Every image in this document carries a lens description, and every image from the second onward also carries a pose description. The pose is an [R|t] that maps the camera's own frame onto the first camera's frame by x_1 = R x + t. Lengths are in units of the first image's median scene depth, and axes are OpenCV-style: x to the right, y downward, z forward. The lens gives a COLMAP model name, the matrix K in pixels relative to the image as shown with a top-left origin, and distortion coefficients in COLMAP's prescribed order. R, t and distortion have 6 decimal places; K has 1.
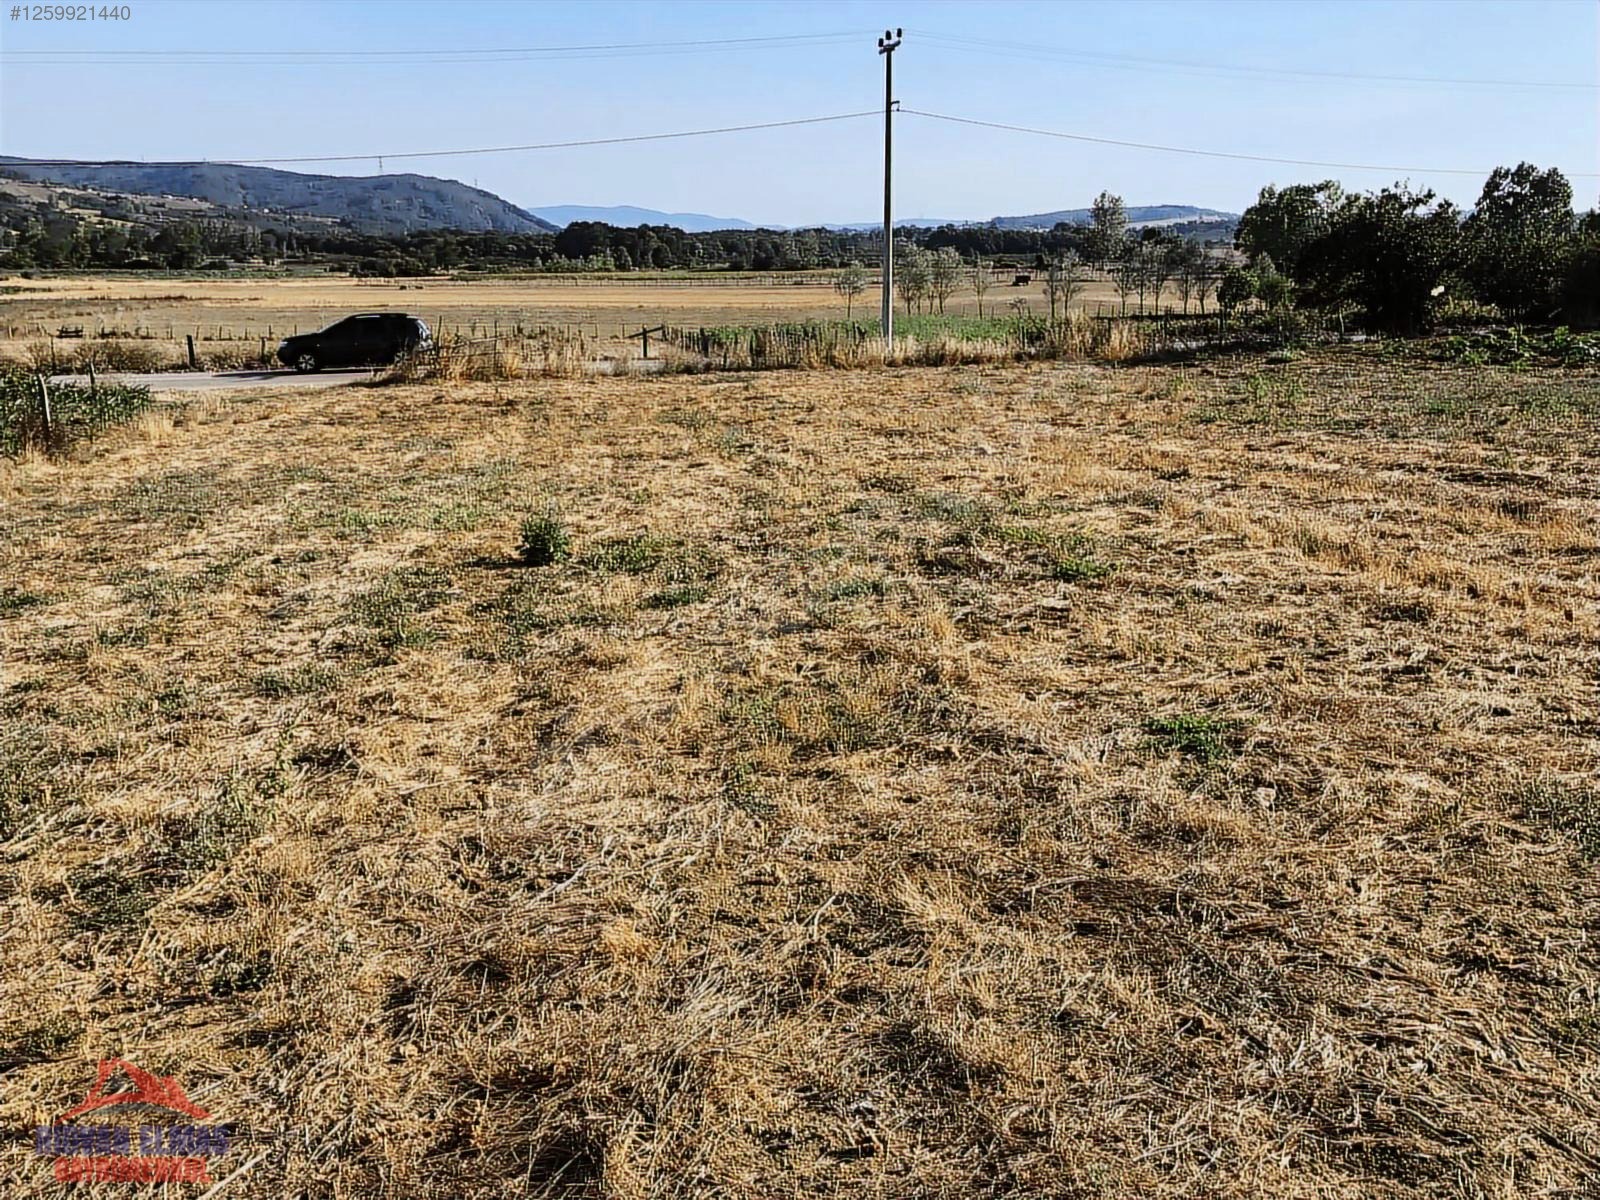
lens RADIAL K [[1322.6, 0, 797.1], [0, 1322.6, 602.6], [0, 0, 1]] dist [0.025472, -0.020785]
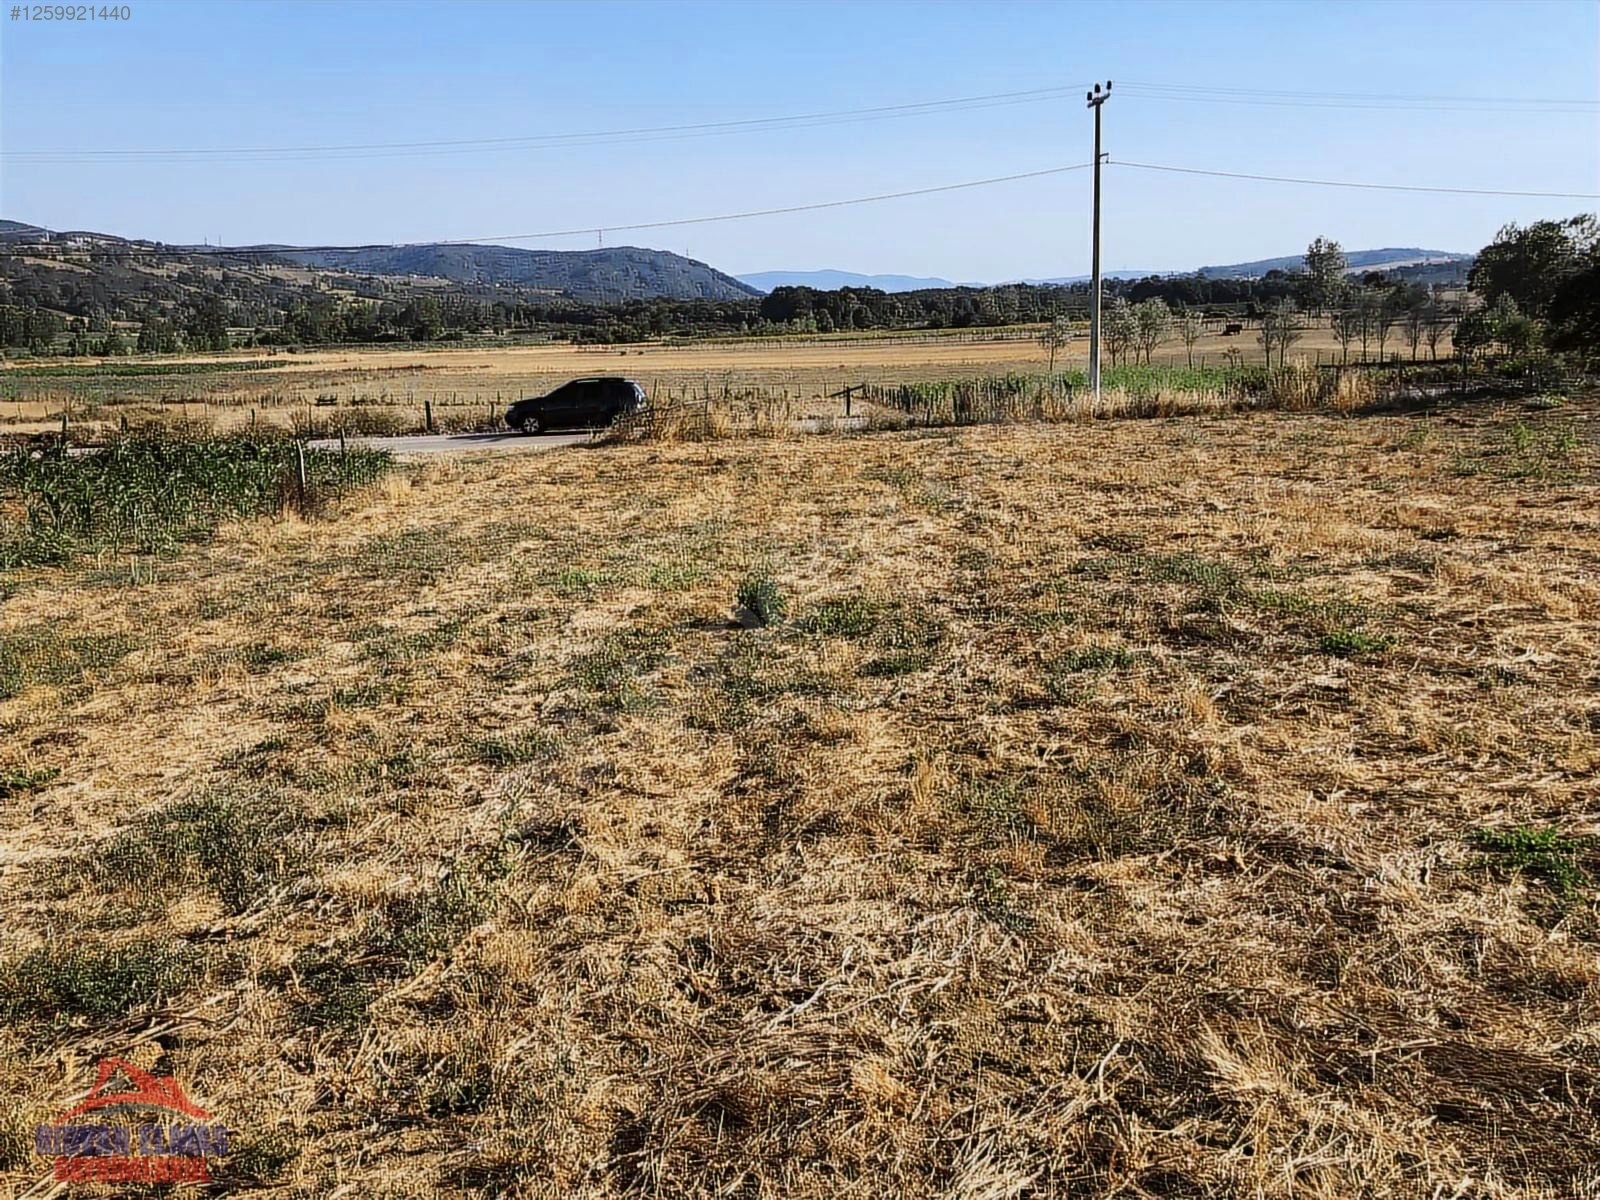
lens RADIAL K [[1276.4, 0, 768.0], [0, 1276.4, 604.0], [0, 0, 1]] dist [0.042570, -0.048572]
pose [[0.986130, 0.009099, -0.165723, -0.043774], [-0.014942, 0.999309, -0.034048, -0.021216], [0.165299, 0.036052, 0.985584, 0.100369]]
